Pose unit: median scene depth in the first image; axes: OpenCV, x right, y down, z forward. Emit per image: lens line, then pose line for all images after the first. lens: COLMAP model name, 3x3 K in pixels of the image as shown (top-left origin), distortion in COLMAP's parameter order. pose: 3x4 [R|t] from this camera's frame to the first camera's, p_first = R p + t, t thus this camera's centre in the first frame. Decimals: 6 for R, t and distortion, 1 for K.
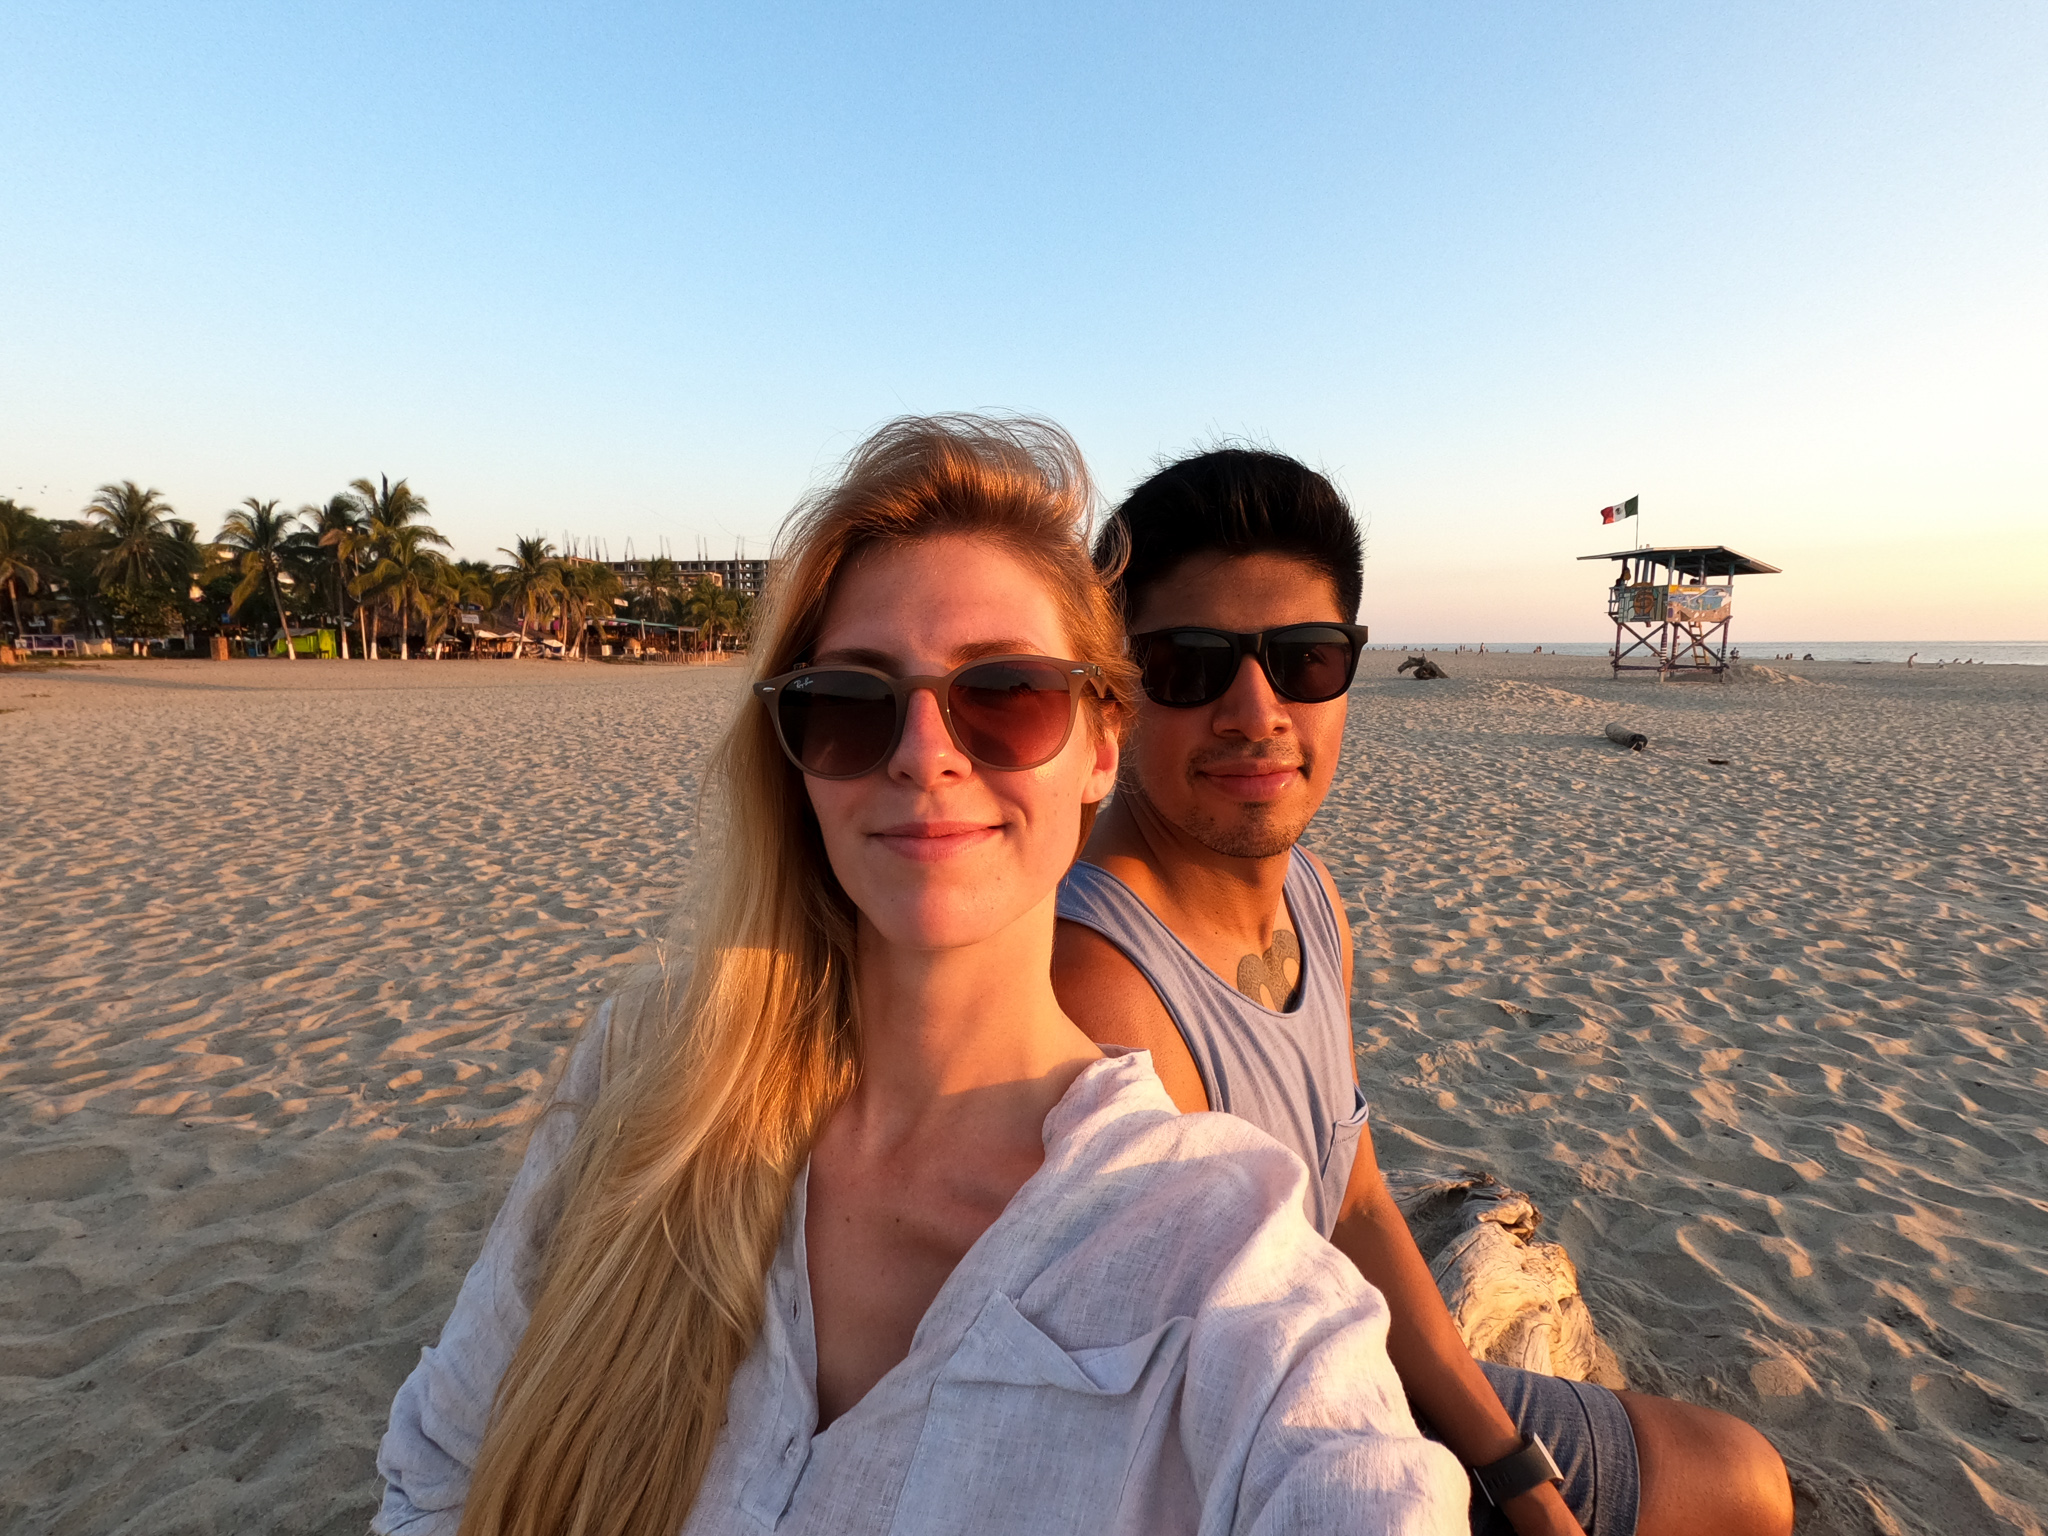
lens RADIAL K [[978.0, 0, 1024.0], [0, 978.0, 768.0], [0, 0, 1]] dist [-0.001697, 0.000698]
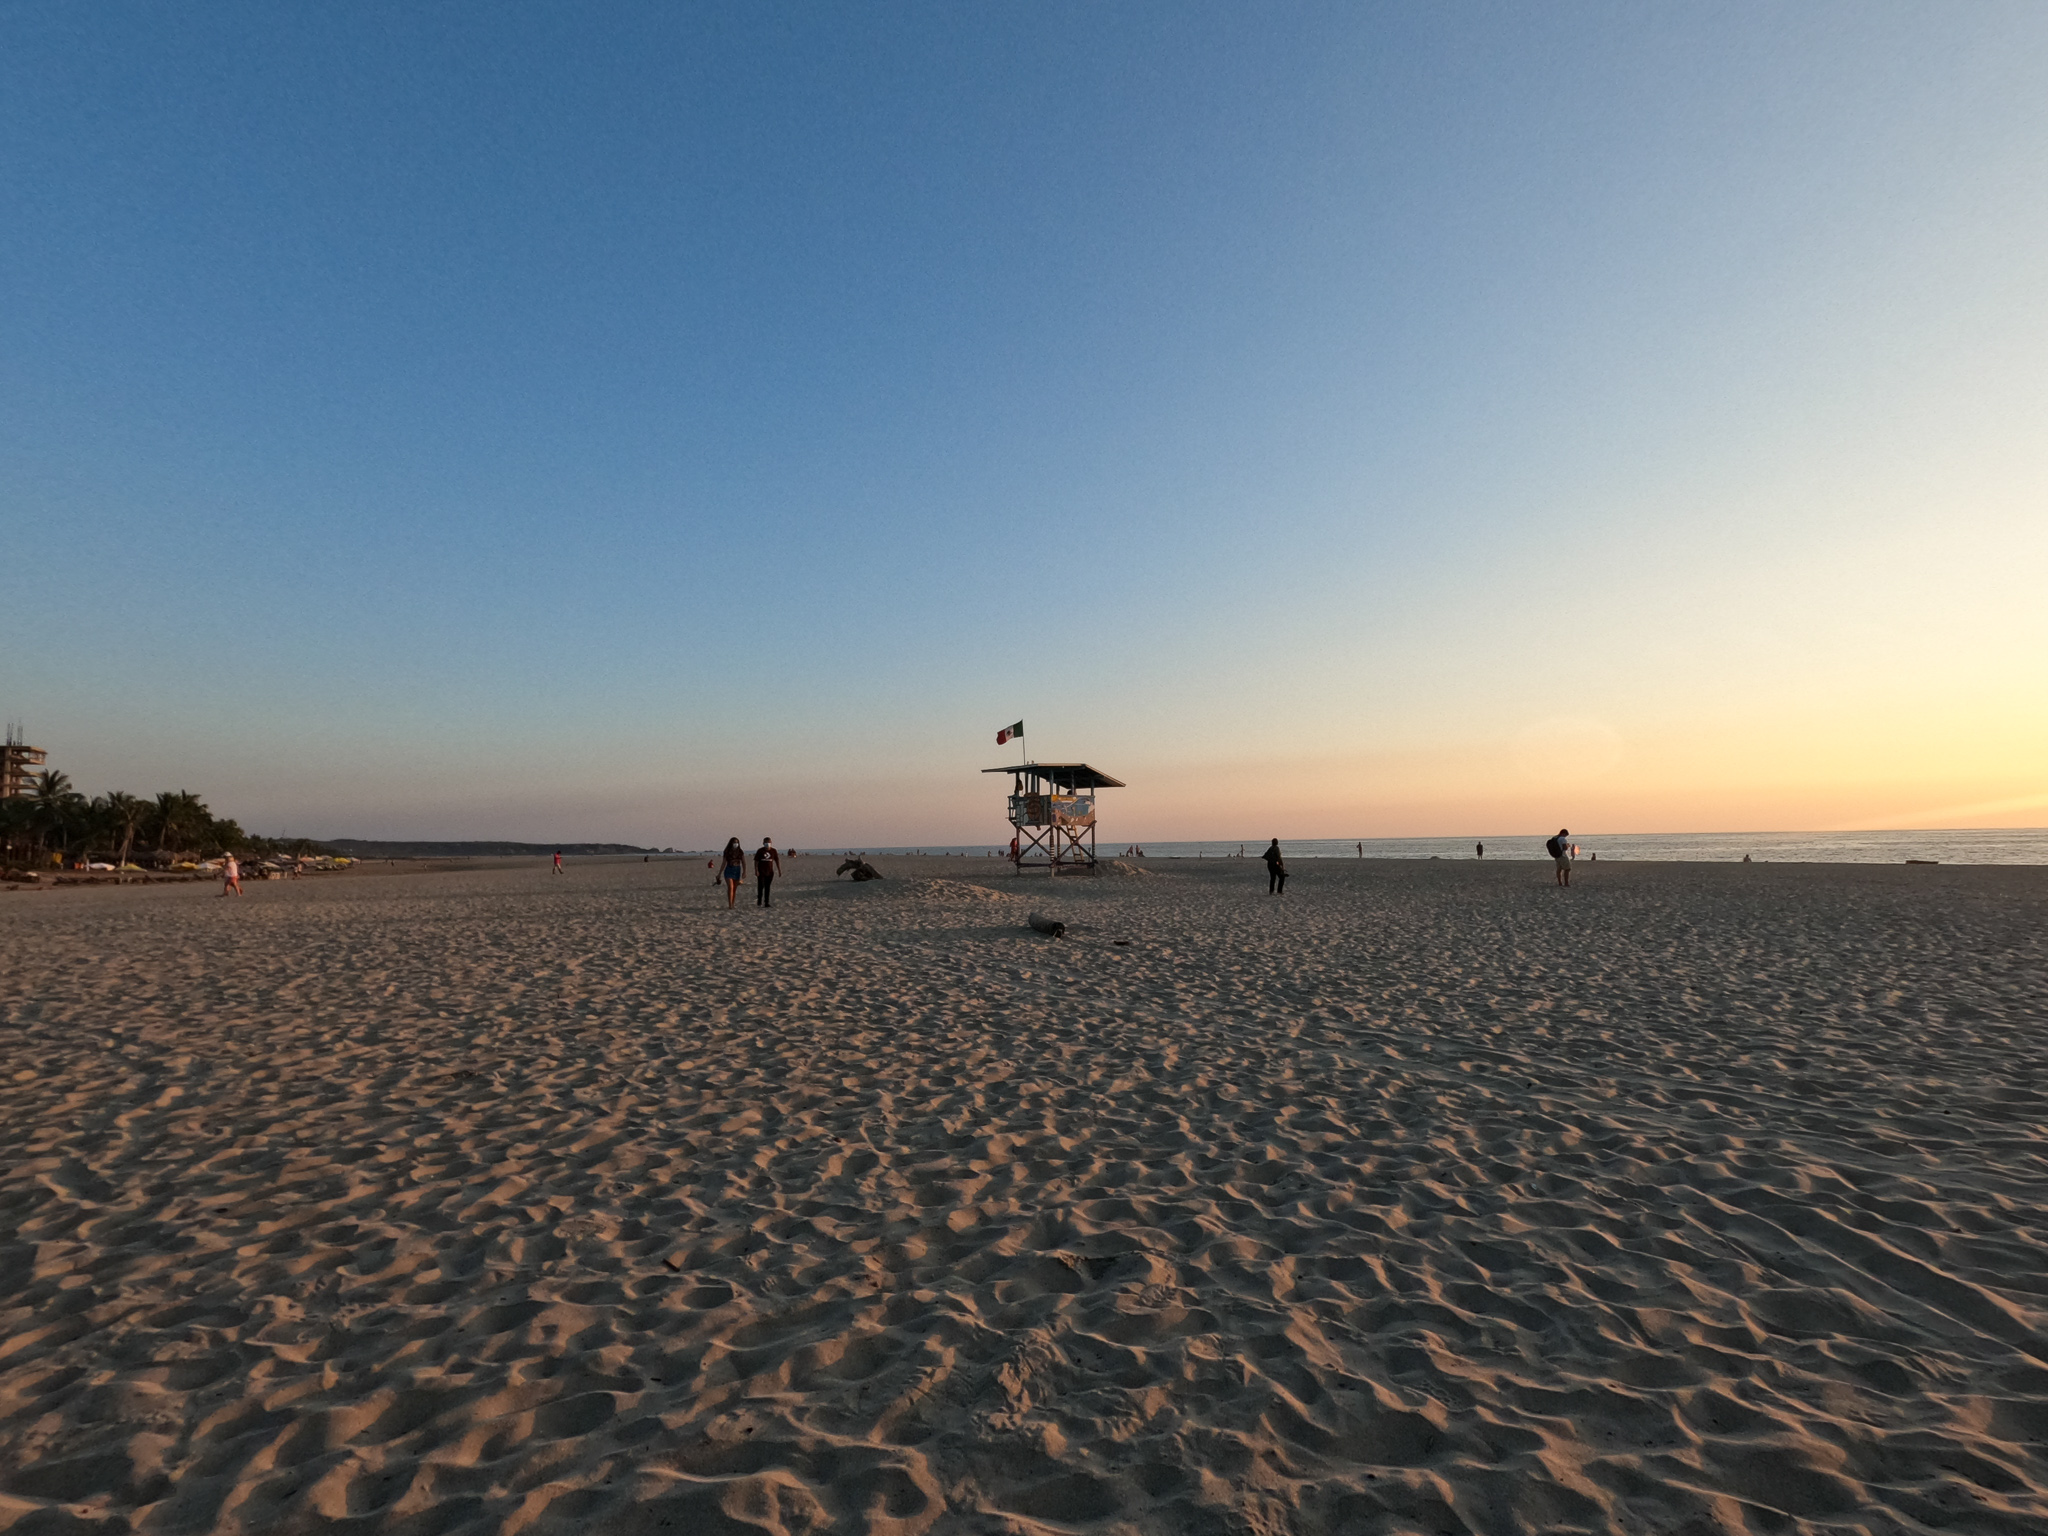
lens RADIAL K [[978.0, 0, 1024.0], [0, 978.0, 768.0], [0, 0, 1]] dist [-0.001697, 0.000698]
pose [[0.847531, 0.029989, 0.529899, 0.006666], [0.081303, 0.979283, -0.185460, -0.008073], [-0.524482, 0.200265, 0.827534, 0.154412]]
